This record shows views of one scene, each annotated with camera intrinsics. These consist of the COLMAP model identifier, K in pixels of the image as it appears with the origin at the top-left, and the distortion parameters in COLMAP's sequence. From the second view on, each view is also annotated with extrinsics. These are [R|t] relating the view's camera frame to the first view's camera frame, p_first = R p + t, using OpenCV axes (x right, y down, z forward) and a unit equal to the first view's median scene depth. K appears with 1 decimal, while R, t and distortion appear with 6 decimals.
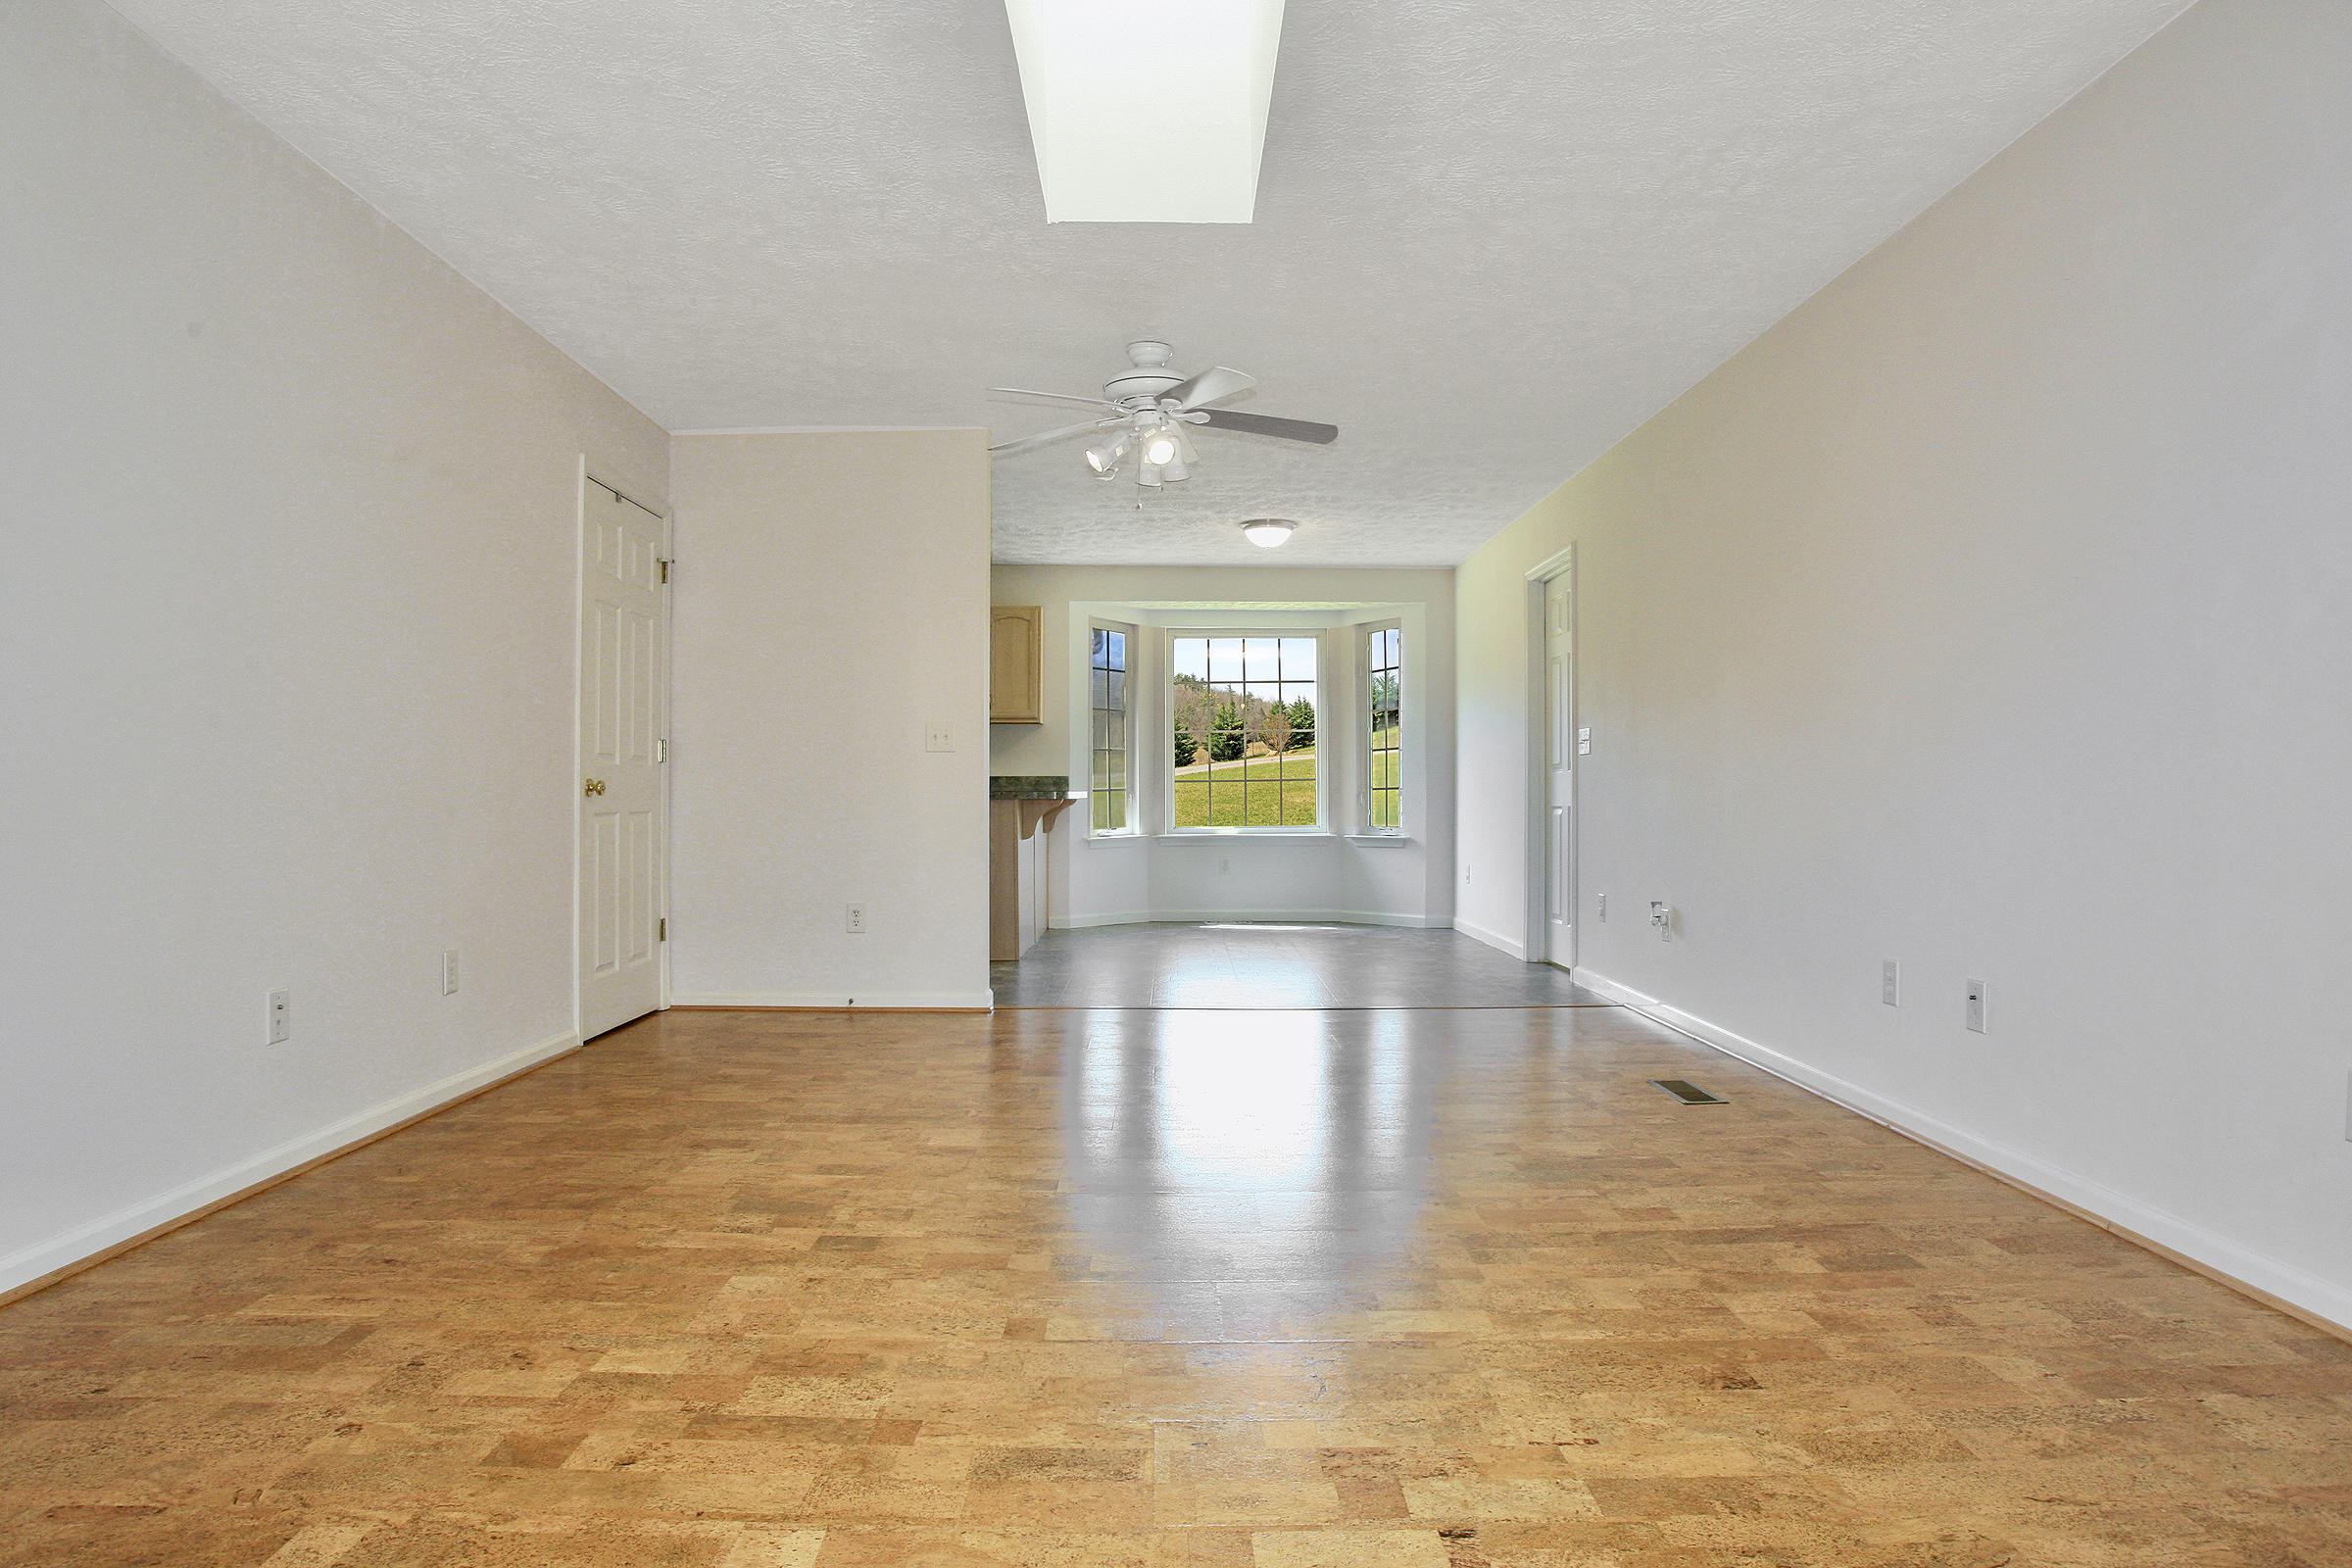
lens RADIAL K [[1354.9, 0, 1187.6], [0, 1354.9, 773.1], [0, 0, 1]] dist [-0.069101, 0.025862]
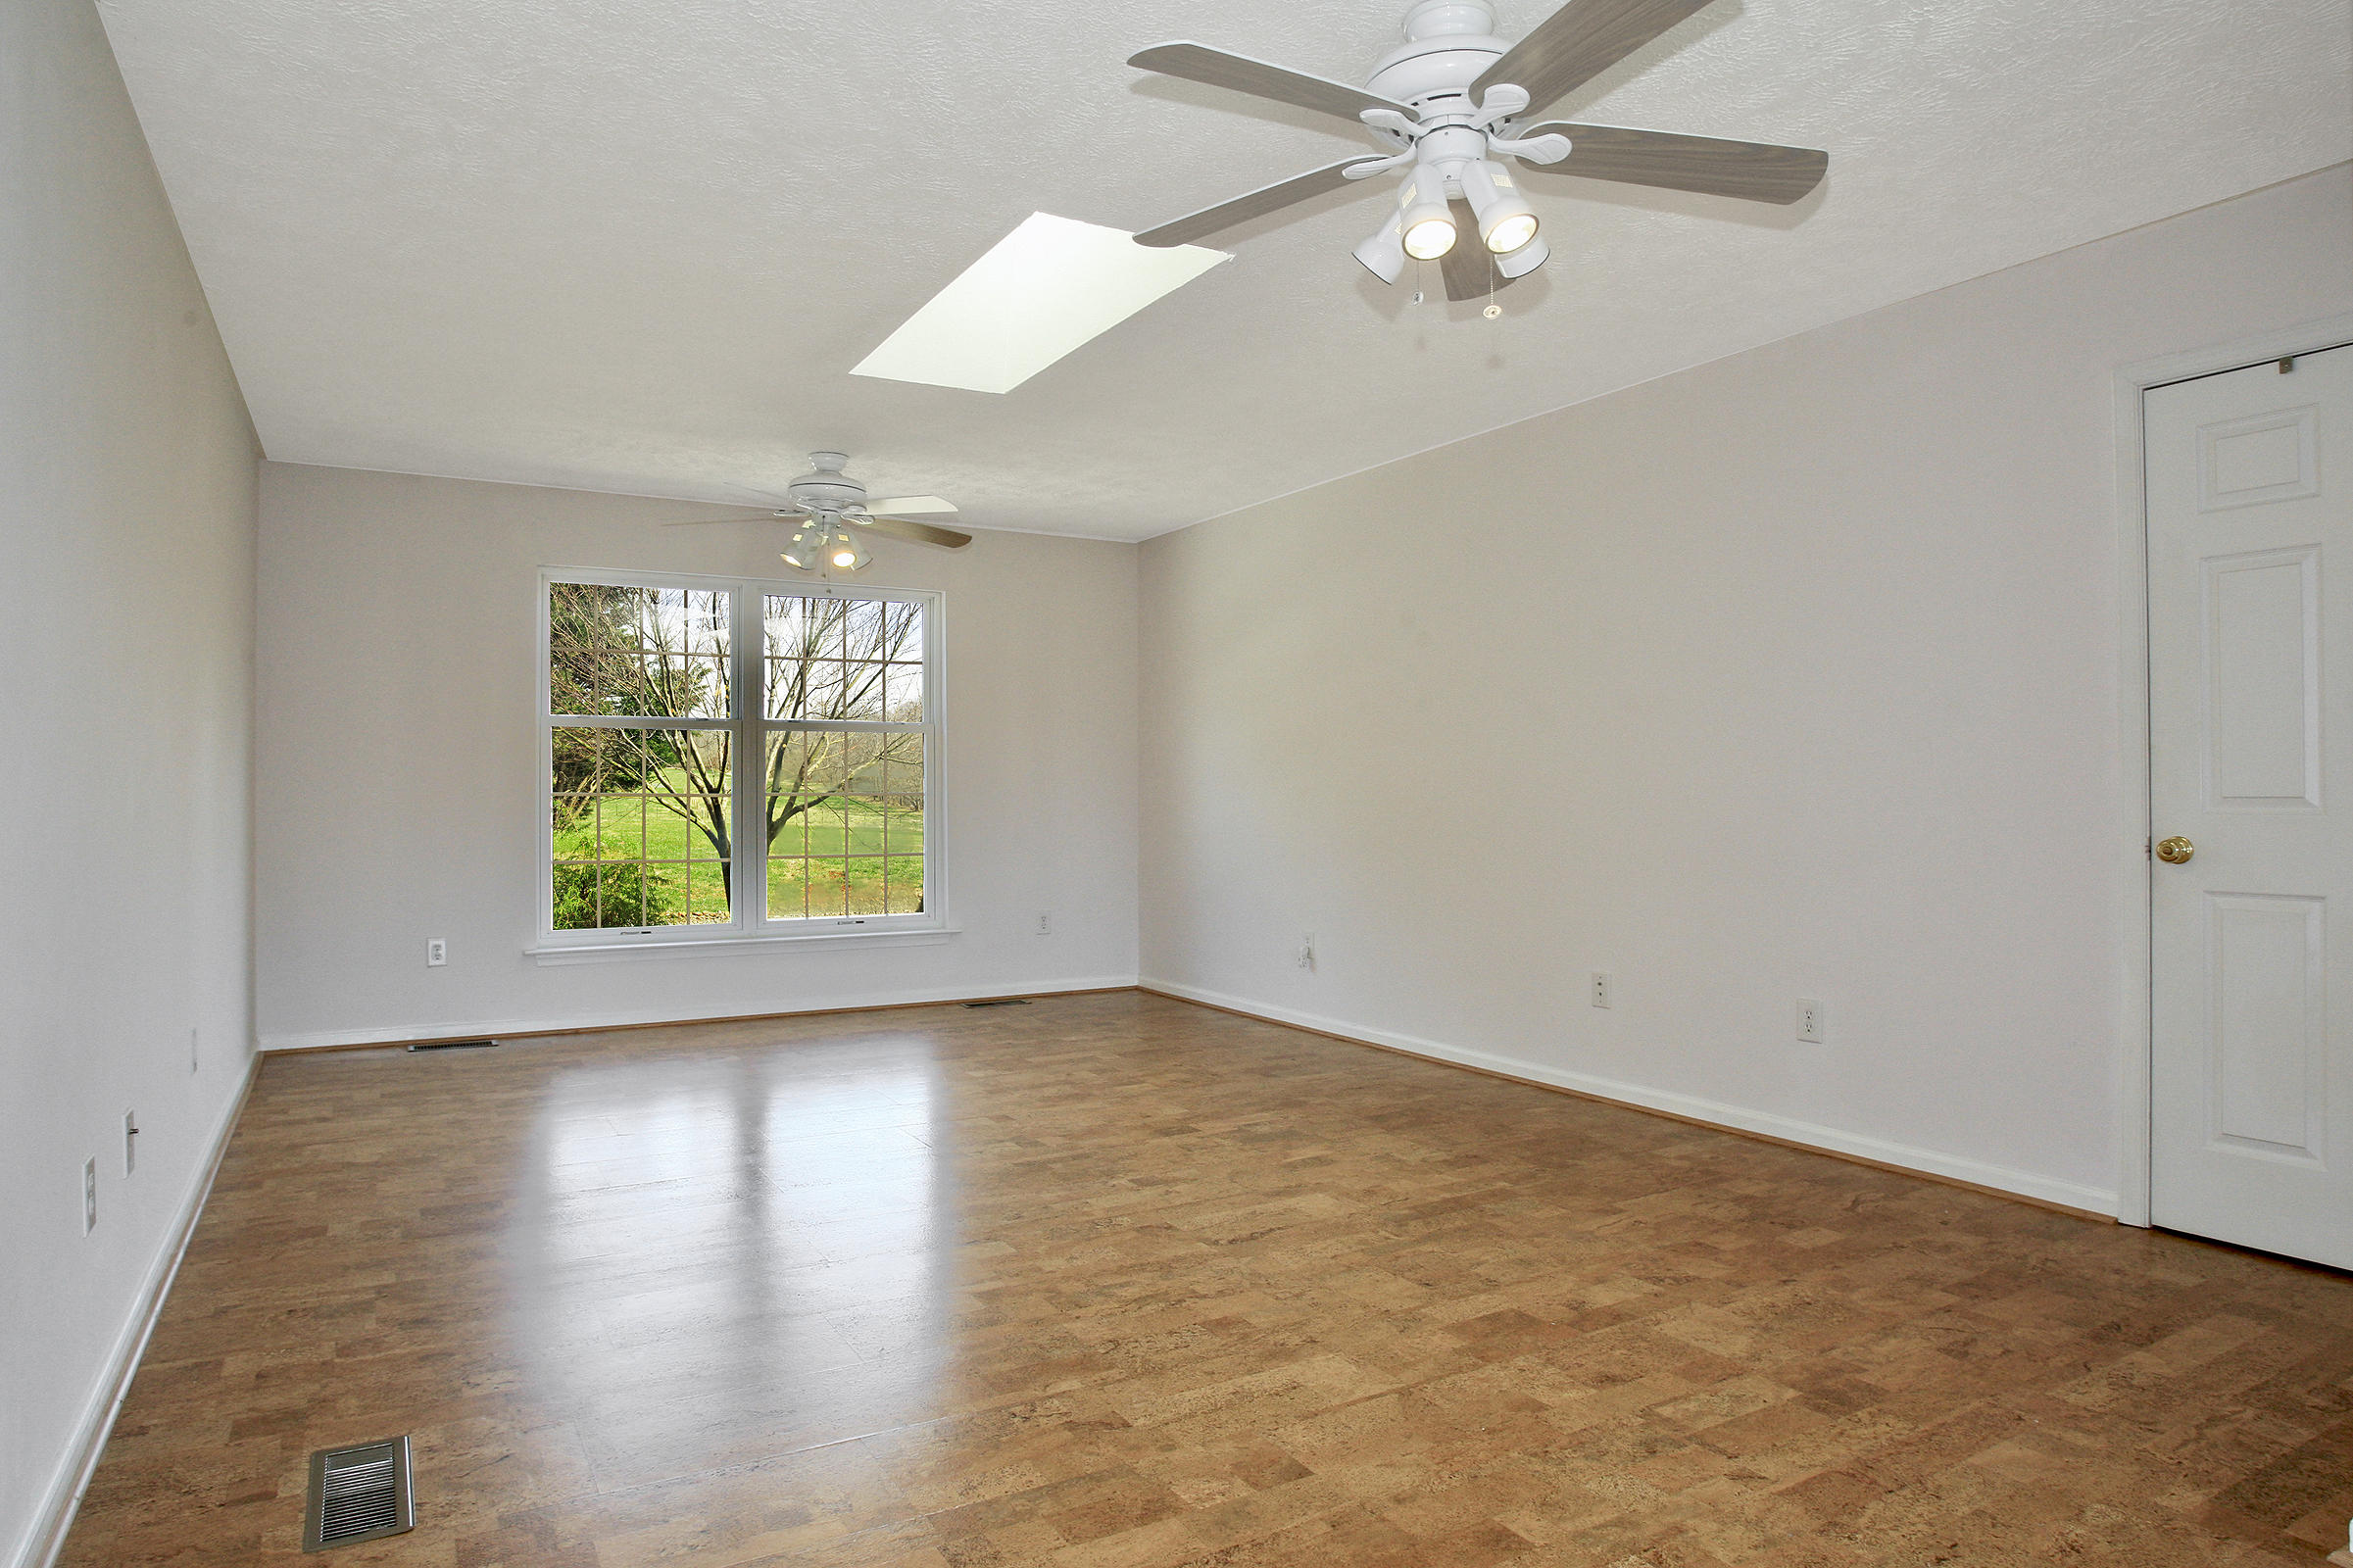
lens RADIAL K [[1355.4, 0, 1177.8], [0, 1355.4, 787.4], [0, 0, 1]] dist [-0.069101, 0.025862]
pose [[-0.867646, 0.002339, -0.497176, 0.439841], [0.005559, 0.999972, -0.004996, -0.029489], [0.497151, -0.007098, -0.867635, 1.997894]]
